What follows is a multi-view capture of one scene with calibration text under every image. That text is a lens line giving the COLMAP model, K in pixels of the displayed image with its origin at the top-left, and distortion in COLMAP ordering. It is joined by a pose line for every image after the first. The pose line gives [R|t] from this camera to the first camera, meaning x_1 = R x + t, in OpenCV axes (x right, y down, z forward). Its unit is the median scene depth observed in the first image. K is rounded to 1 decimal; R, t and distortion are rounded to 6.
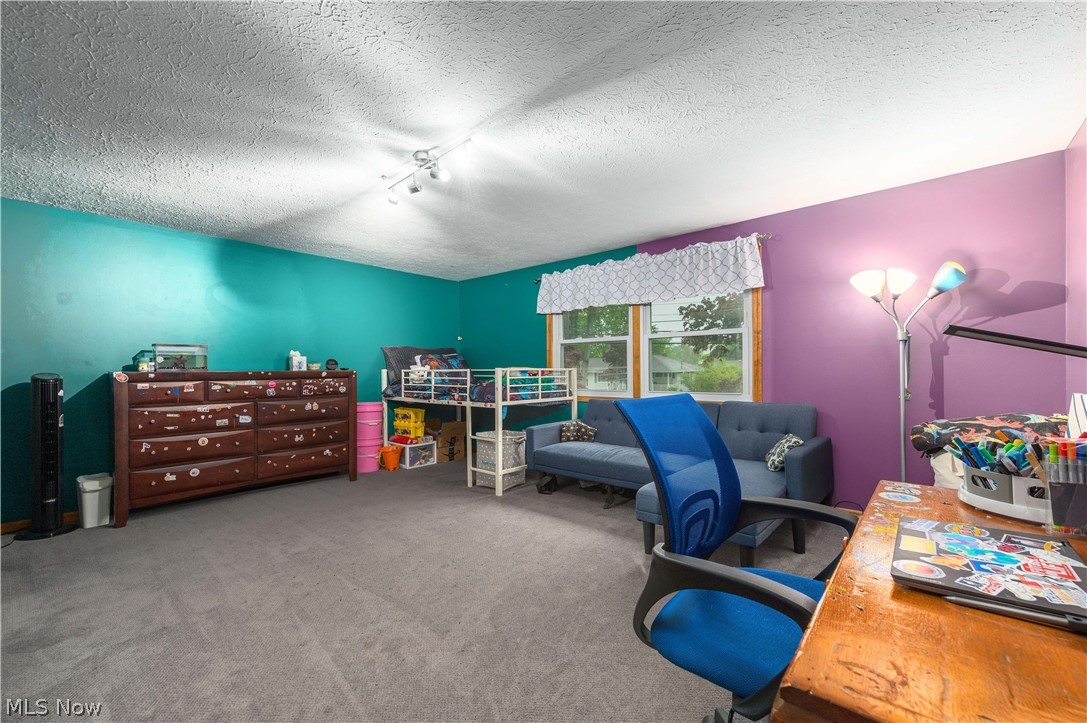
lens RADIAL K [[437.2, 0, 544.9], [0, 437.2, 377.1], [0, 0, 1]] dist [0.000287, -0.007138]
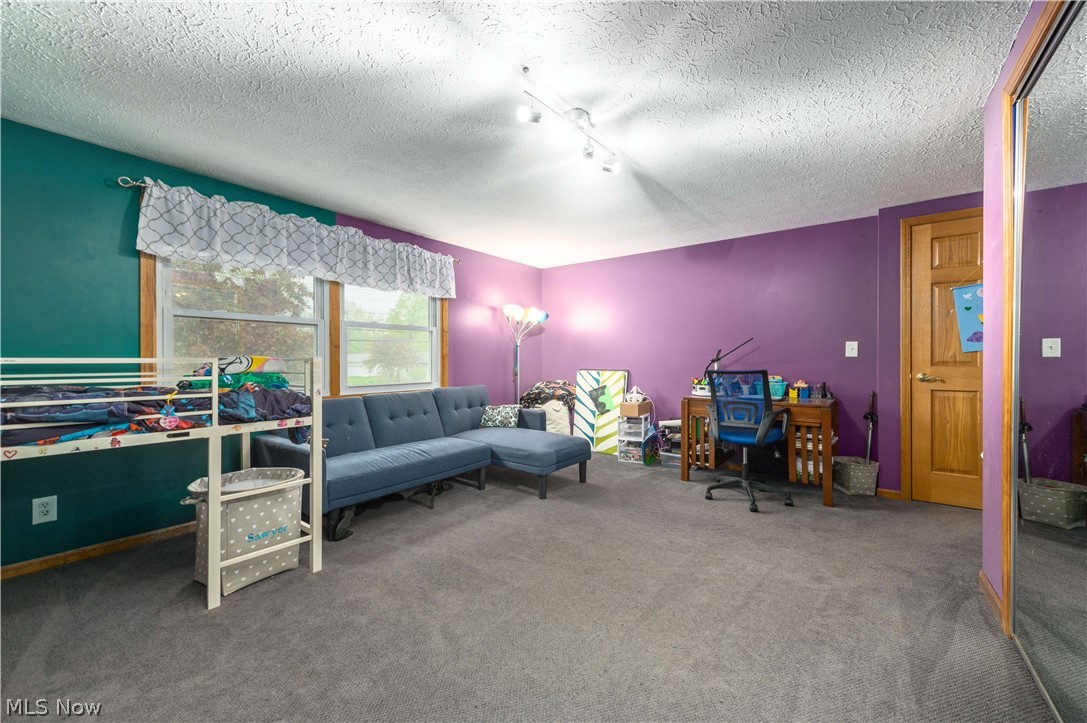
lens RADIAL K [[427.1, 0, 558.8], [0, 427.1, 361.0], [0, 0, 1]] dist [0.019710, -0.006610]
pose [[-0.077163, 0.004232, 0.997010, -0.699623], [0.013545, 0.999903, -0.003196, -0.009053], [-0.996926, 0.013258, -0.077213, 0.690231]]
